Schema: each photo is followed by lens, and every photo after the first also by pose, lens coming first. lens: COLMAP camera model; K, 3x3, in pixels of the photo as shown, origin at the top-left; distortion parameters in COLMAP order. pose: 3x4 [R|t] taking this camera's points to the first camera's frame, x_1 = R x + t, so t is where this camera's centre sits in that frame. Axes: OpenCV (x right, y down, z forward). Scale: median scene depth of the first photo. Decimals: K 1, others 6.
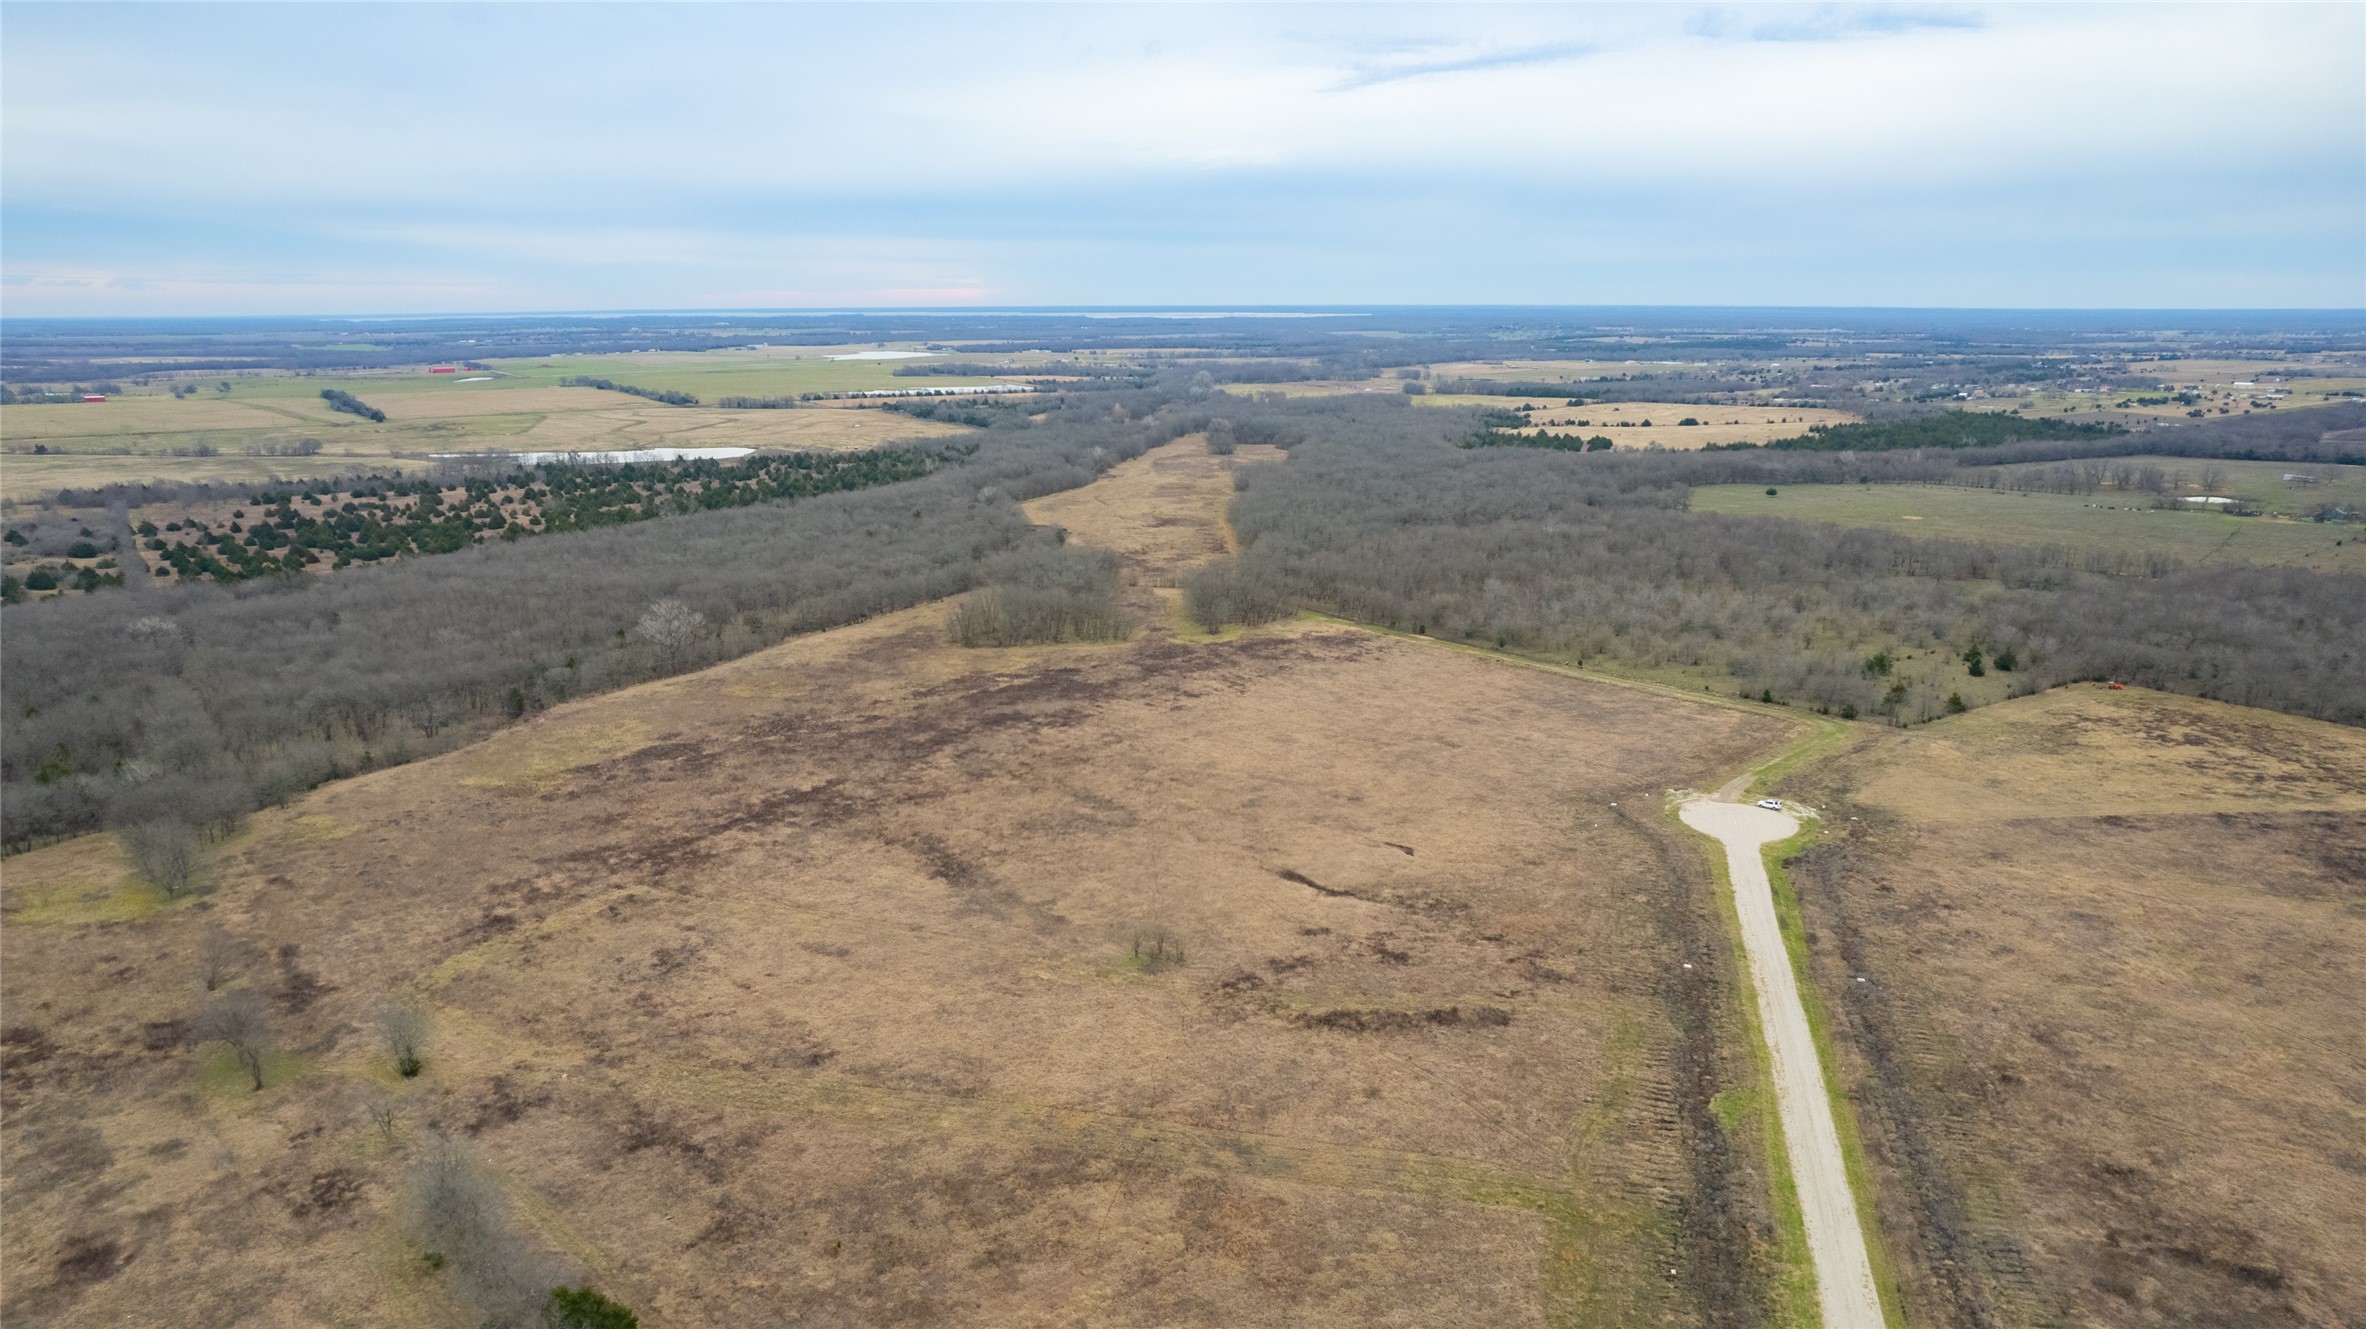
lens RADIAL K [[1517.7, 0, 1187.3], [0, 1517.7, 679.4], [0, 0, 1]] dist [-0.092869, 0.085929]
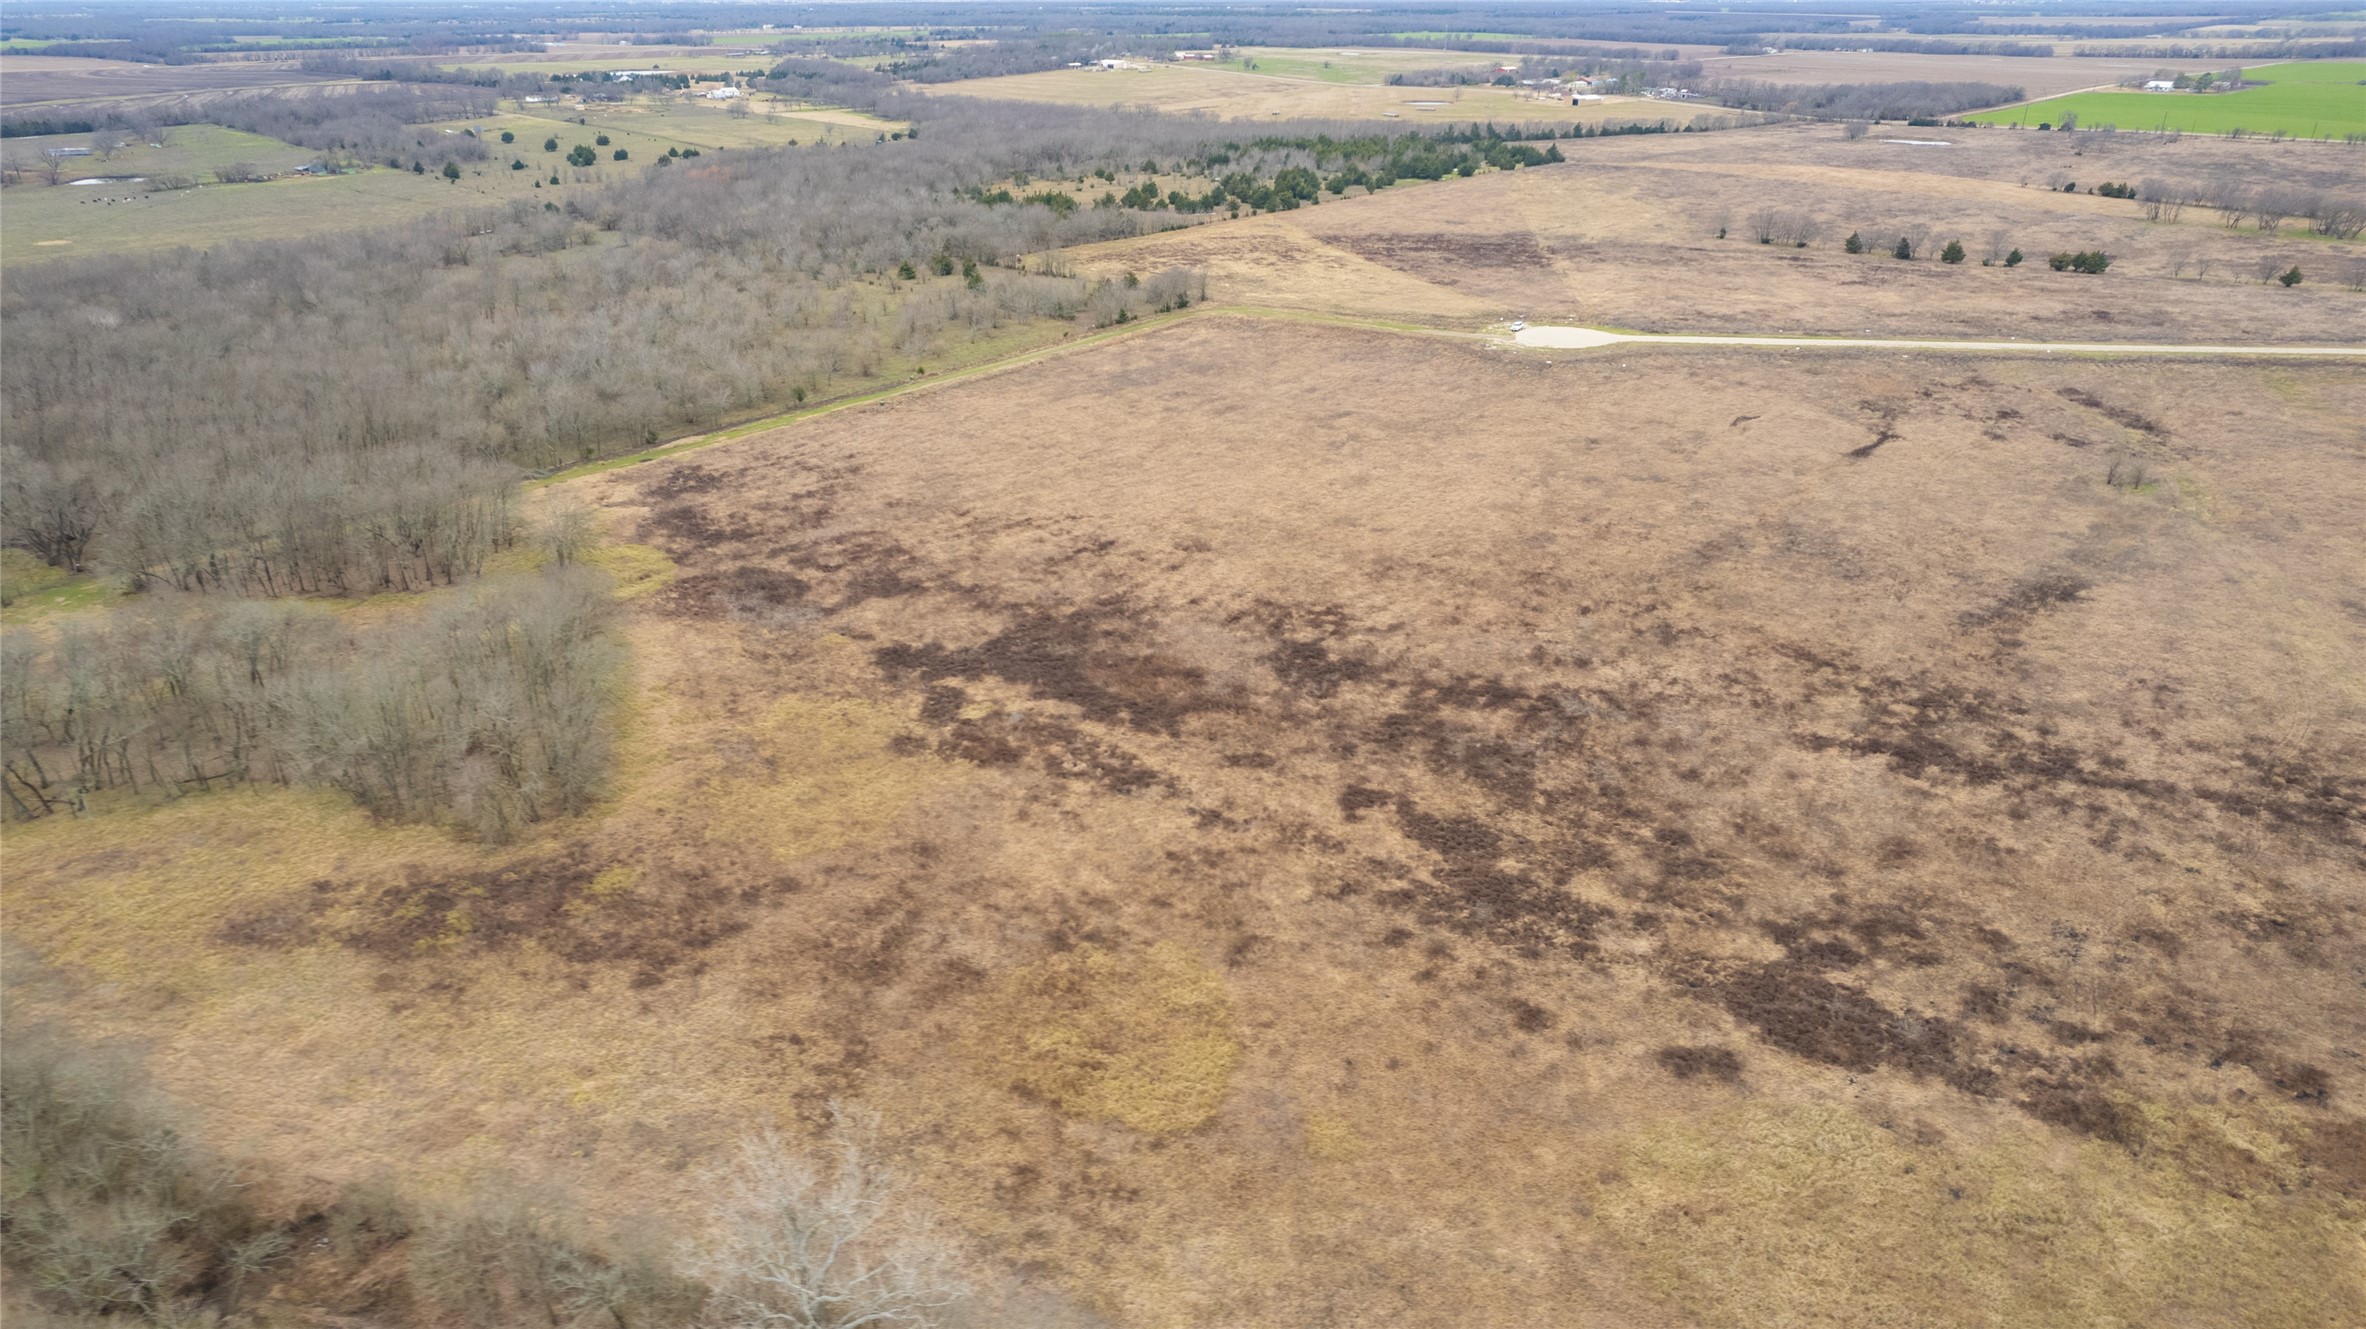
lens RADIAL K [[1510.2, 0, 1185.7], [0, 1510.2, 684.6], [0, 0, 1]] dist [-0.077186, 0.070152]
pose [[-0.159252, -0.420103, 0.893394, -0.256051], [0.244321, 0.860022, 0.447962, -0.092155], [-0.956528, 0.289614, -0.034320, 0.477698]]
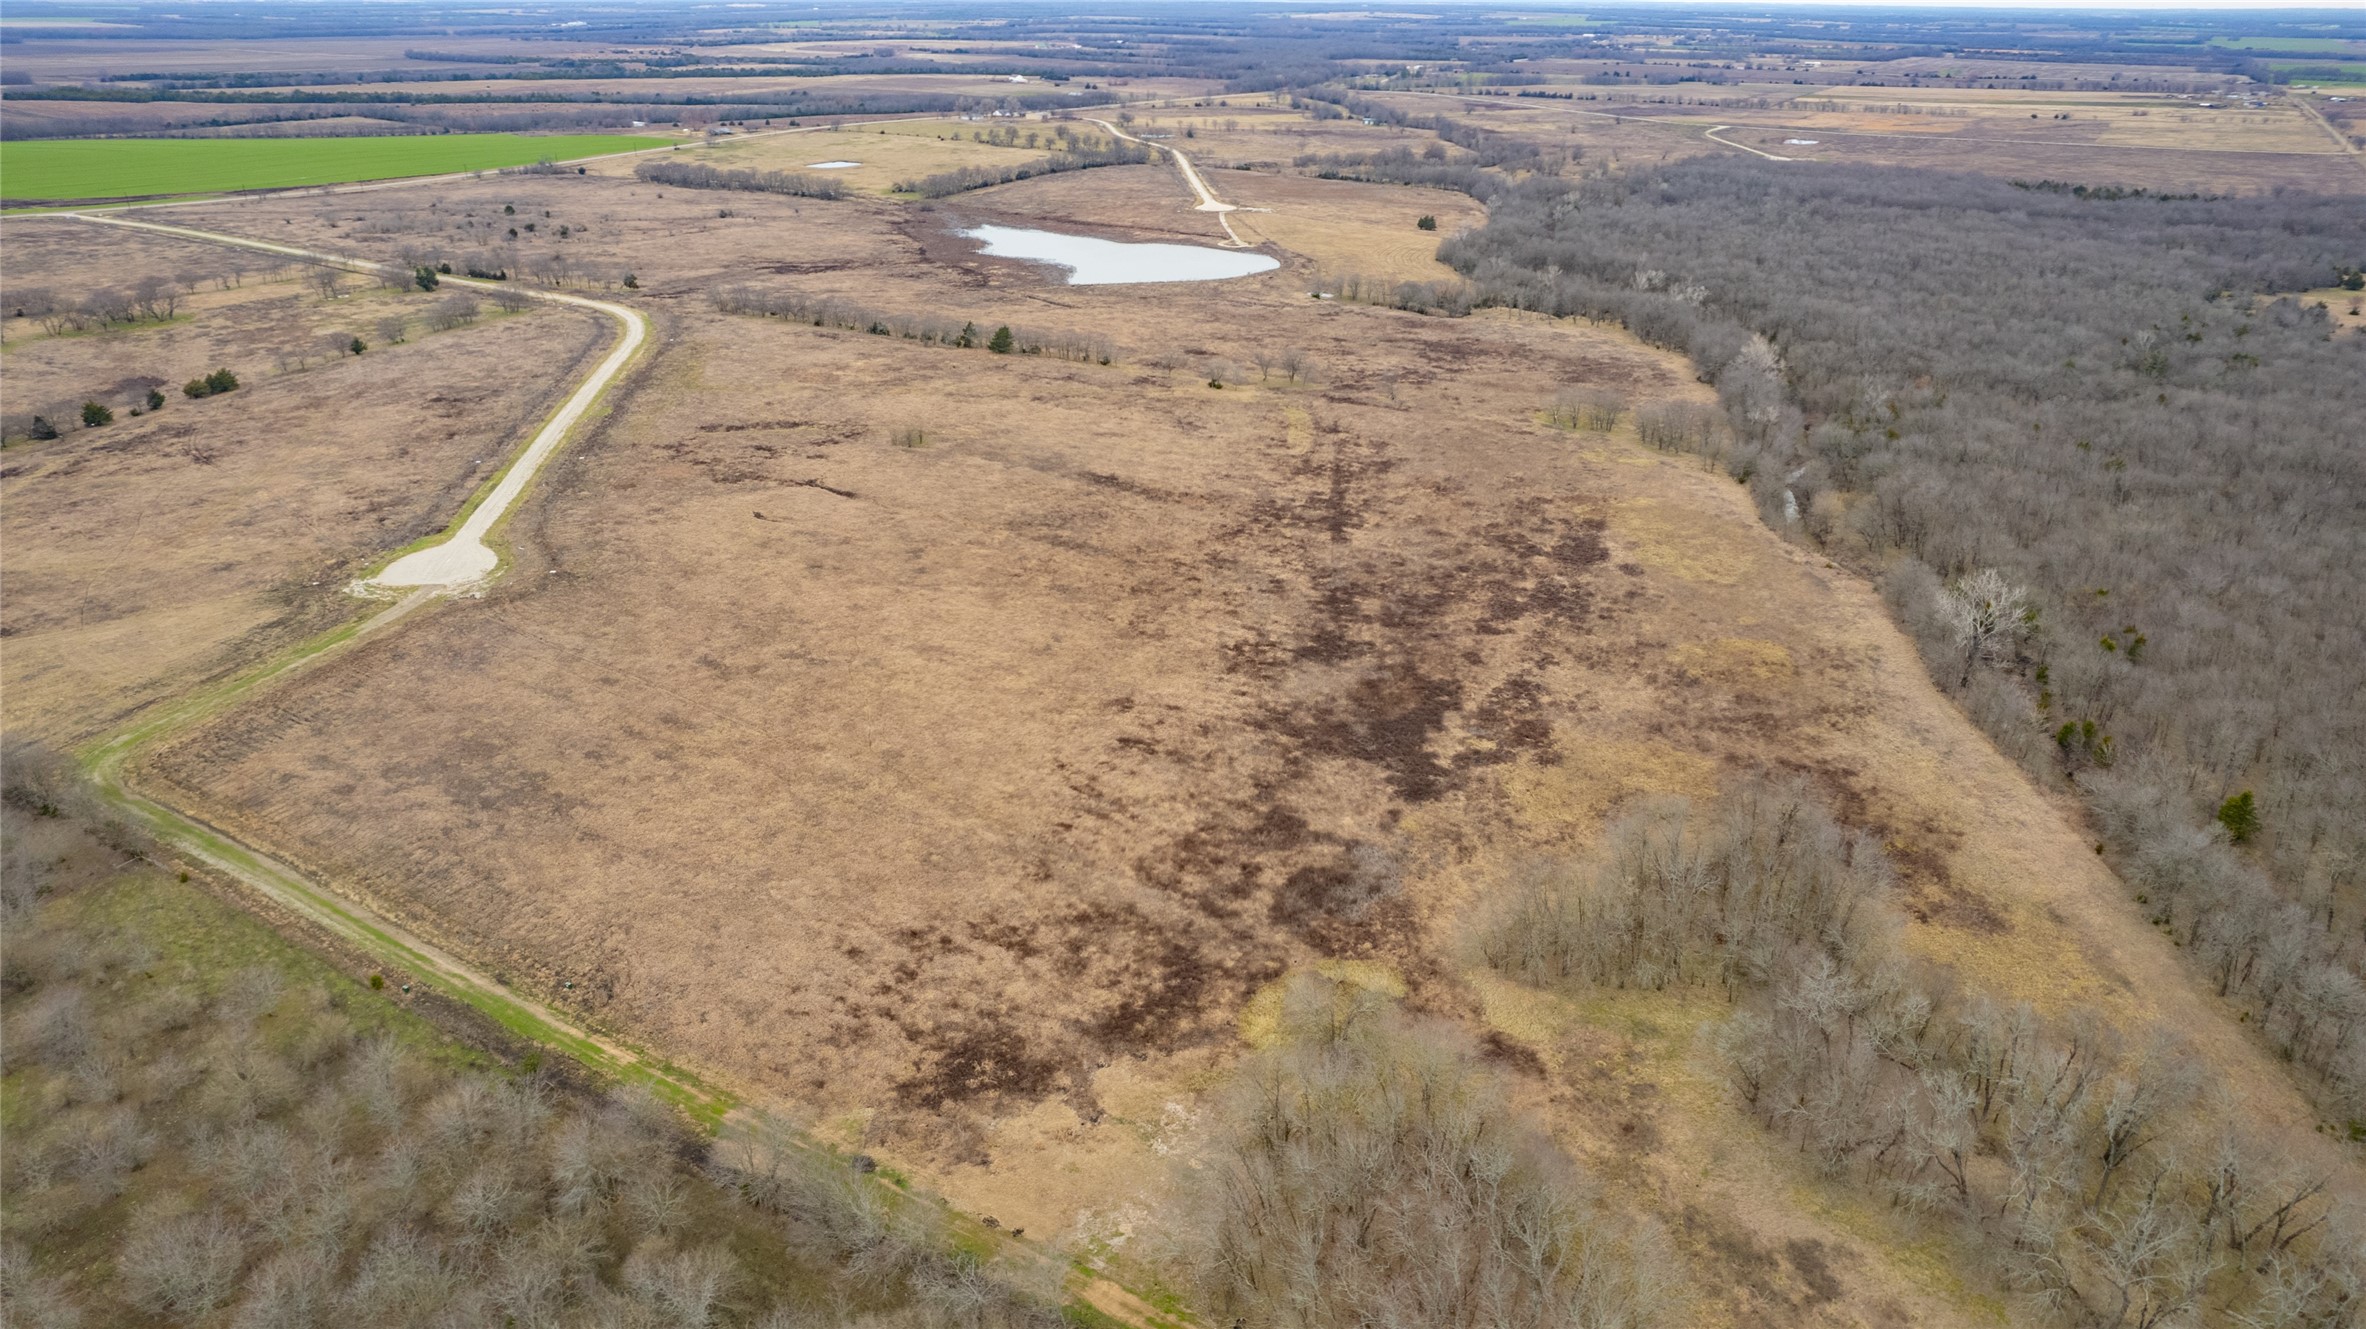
lens RADIAL K [[1510.2, 0, 1185.7], [0, 1510.2, 684.6], [0, 0, 1]] dist [-0.077186, 0.070152]
pose [[-0.917482, 0.165464, -0.361730, 0.095192], [-0.101849, 0.781345, 0.615732, -0.182848], [0.384517, 0.601765, -0.700018, 0.675068]]
